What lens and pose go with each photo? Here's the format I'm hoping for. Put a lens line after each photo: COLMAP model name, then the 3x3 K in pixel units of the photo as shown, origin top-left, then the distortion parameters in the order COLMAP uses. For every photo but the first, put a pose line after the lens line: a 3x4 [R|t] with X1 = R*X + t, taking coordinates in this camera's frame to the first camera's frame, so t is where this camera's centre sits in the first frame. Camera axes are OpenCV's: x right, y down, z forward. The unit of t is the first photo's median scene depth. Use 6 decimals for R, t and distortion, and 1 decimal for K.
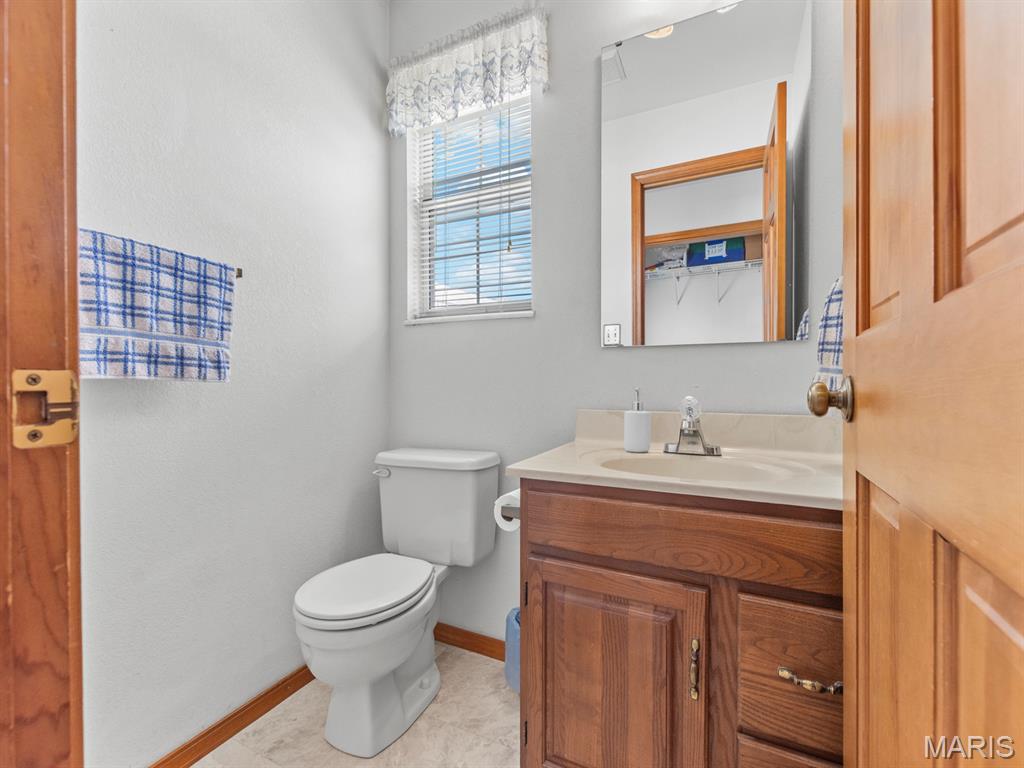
lens RADIAL K [[444.9, 0, 510.5], [0, 444.9, 387.4], [0, 0, 1]] dist [0.007634, -0.002860]
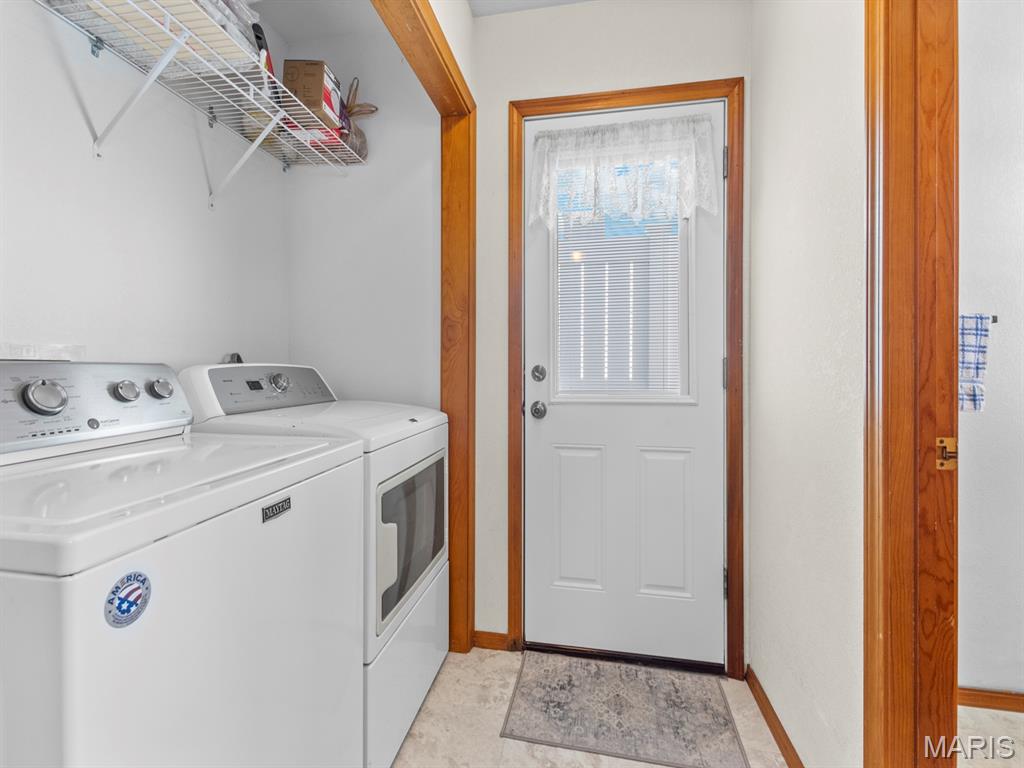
lens RADIAL K [[444.9, 0, 518.4], [0, 444.9, 370.3], [0, 0, 1]] dist [0.007634, -0.002860]
pose [[0.277411, 0.003344, -0.960746, 0.192620], [-0.010857, 0.999941, 0.000346, -0.114955], [0.960690, 0.010335, 0.277431, -0.573507]]
